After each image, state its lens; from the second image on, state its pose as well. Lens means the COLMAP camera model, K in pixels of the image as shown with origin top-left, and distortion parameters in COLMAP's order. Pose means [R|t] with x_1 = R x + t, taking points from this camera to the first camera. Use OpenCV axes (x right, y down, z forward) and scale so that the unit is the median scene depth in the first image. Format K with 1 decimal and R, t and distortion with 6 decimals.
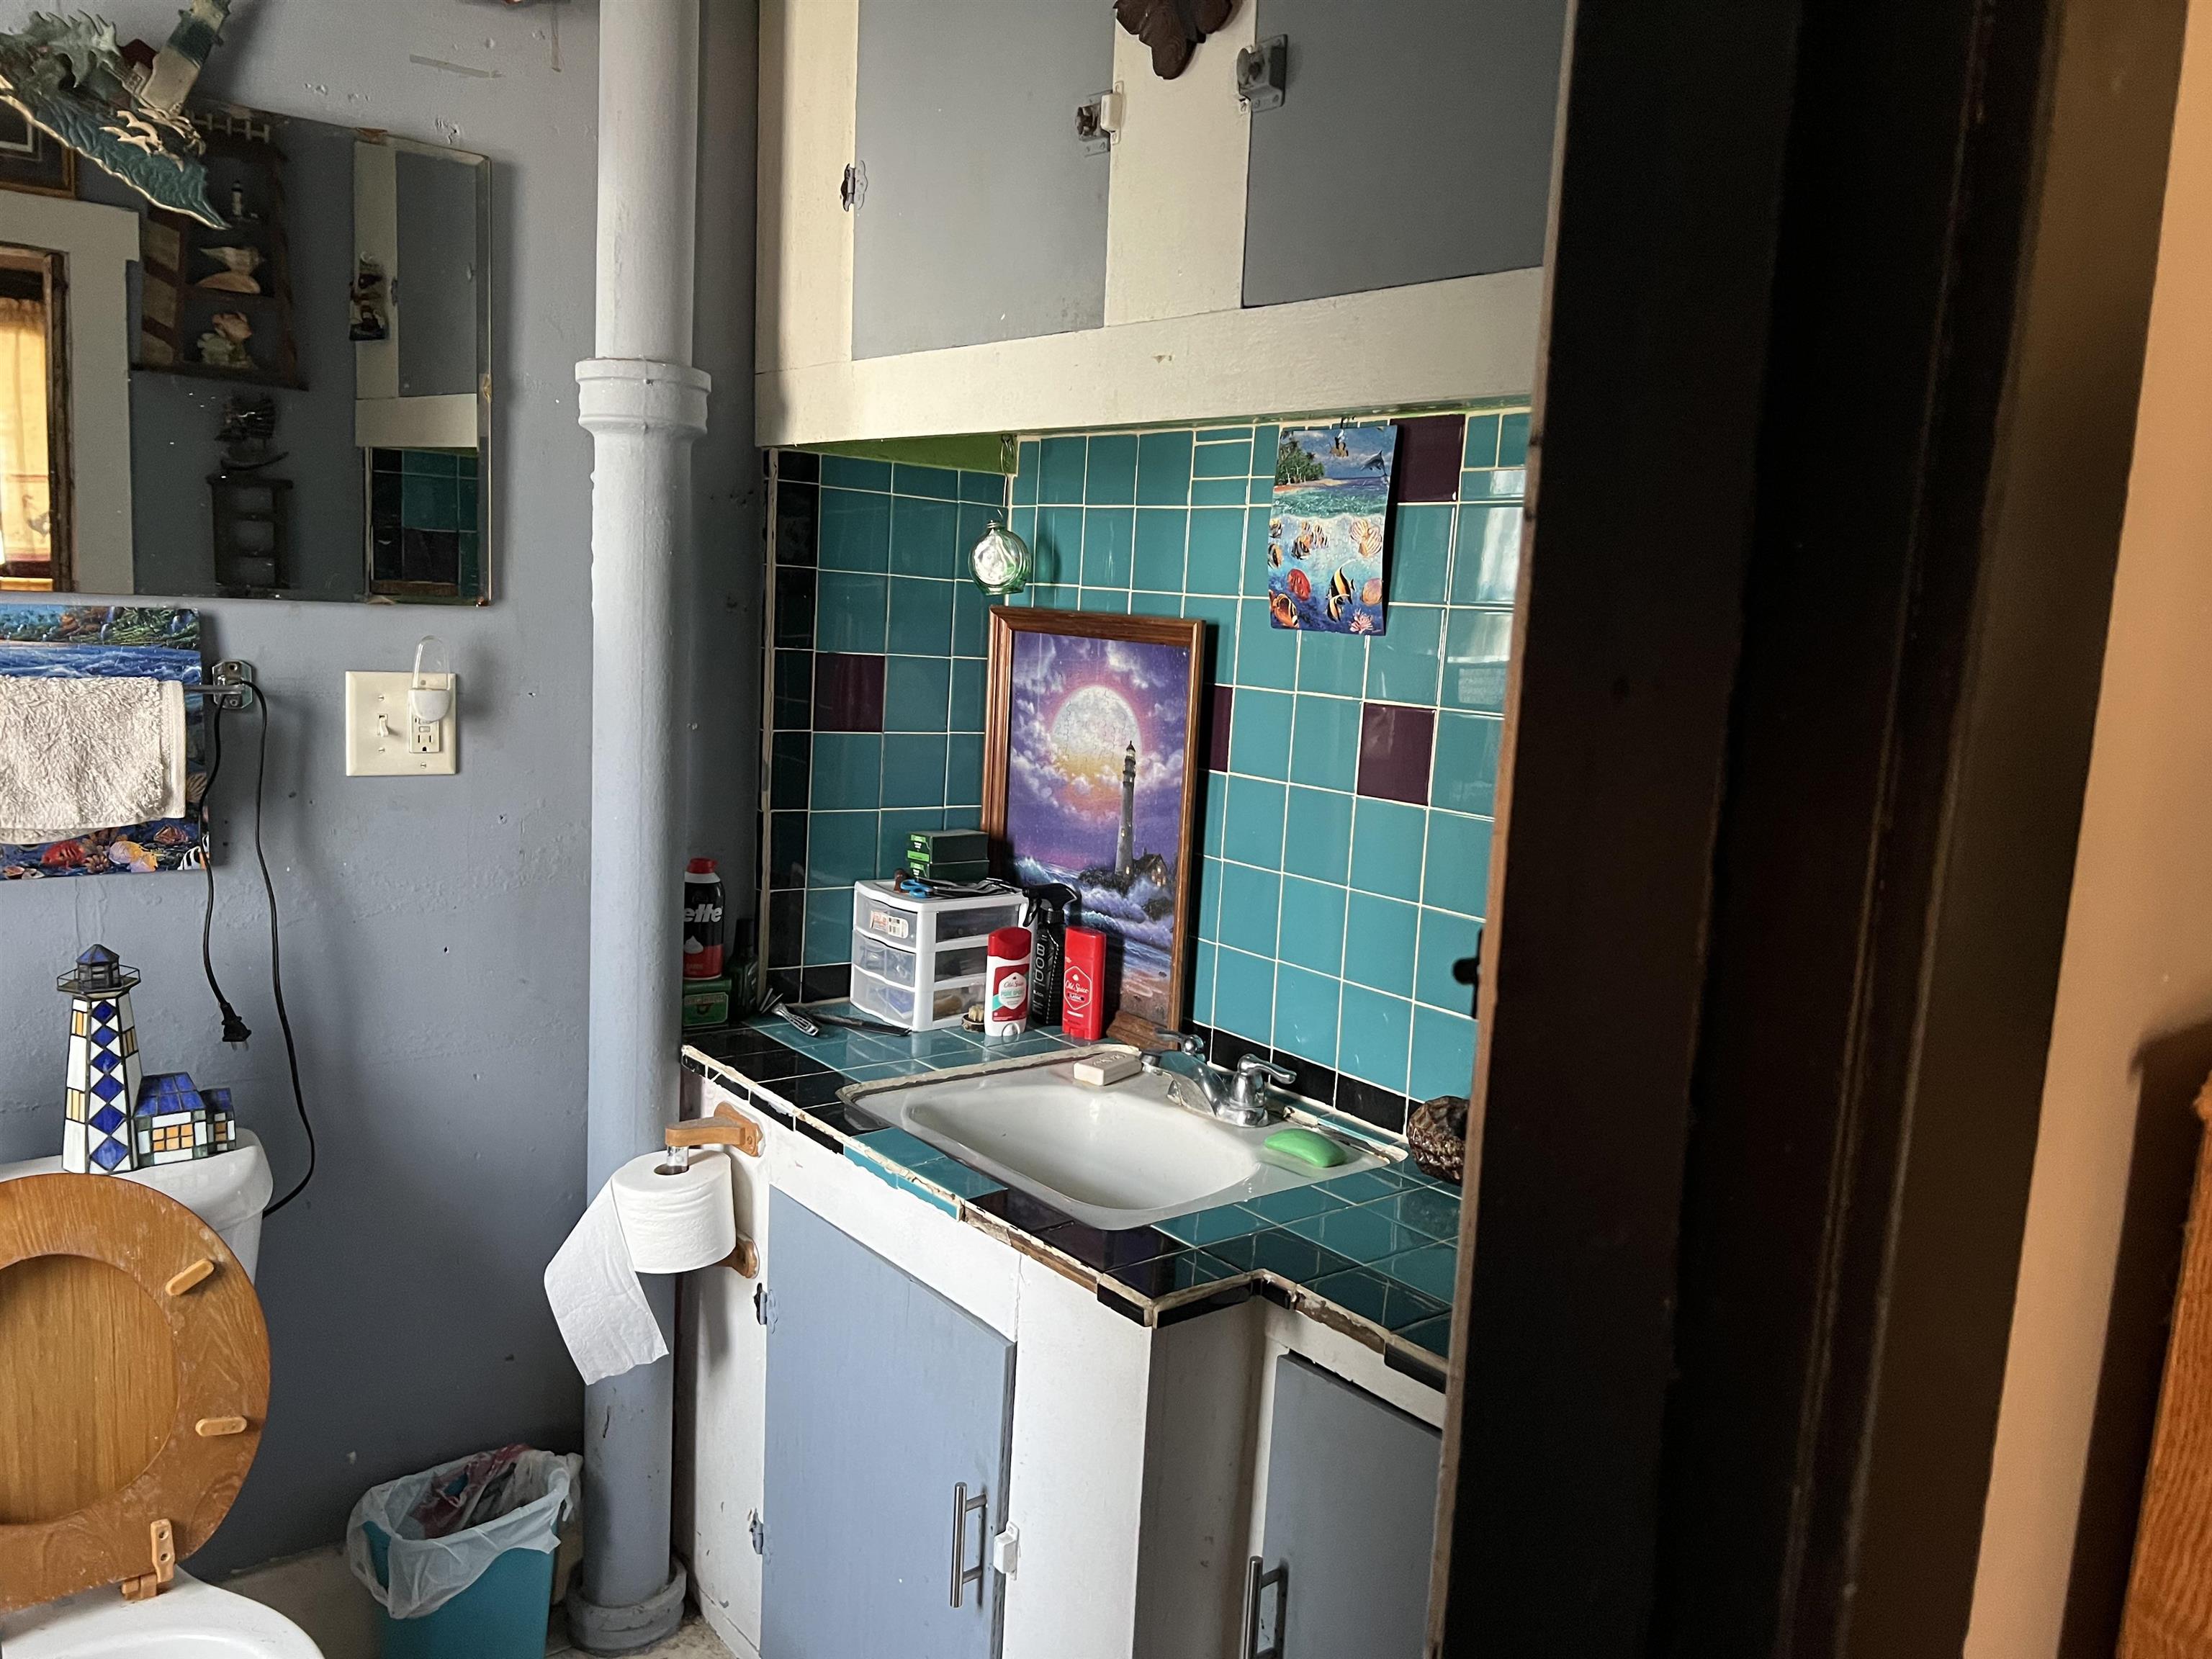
lens RADIAL K [[1671.5, 0, 1110.4], [0, 1671.5, 819.0], [0, 0, 1]] dist [0.047124, -0.051690]
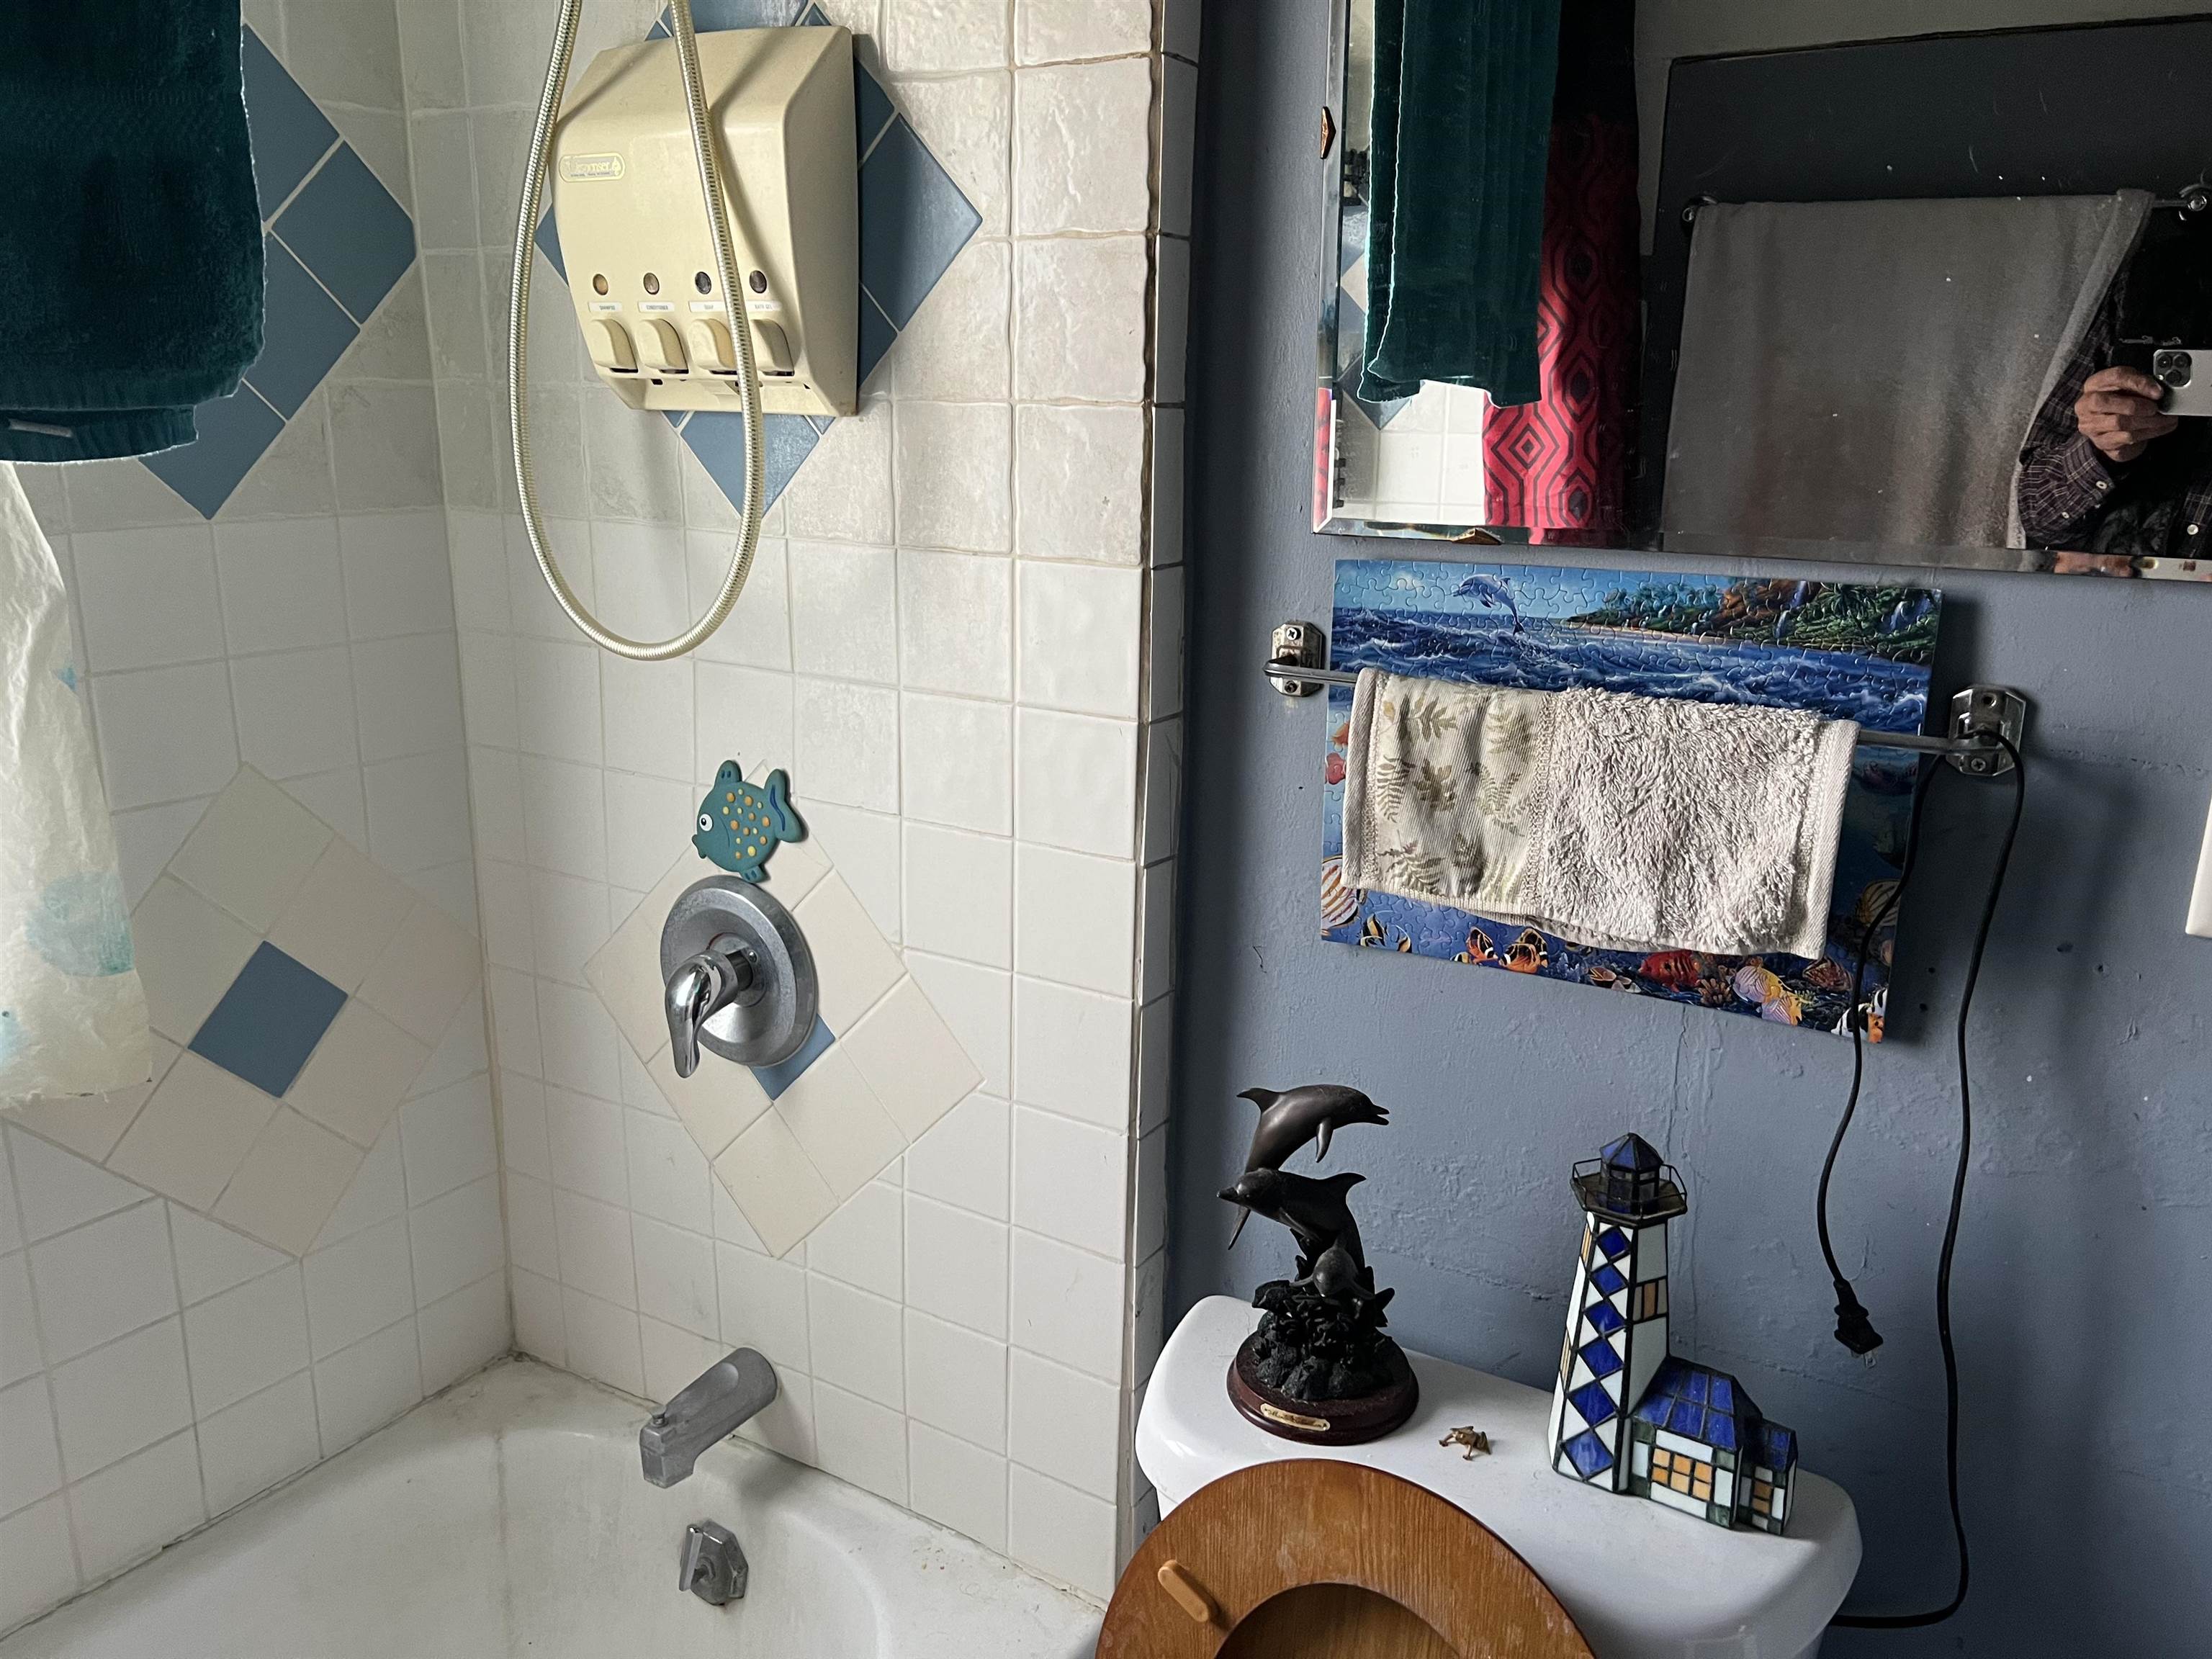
lens RADIAL K [[1666.9, 0, 1130.5], [0, 1666.9, 842.8], [0, 0, 1]] dist [0.001900, 0.003601]
pose [[0.320102, 0.208023, -0.924262, -0.113373], [-0.120876, 0.976590, 0.177936, -0.113177], [0.939640, 0.054763, 0.337754, 0.597882]]
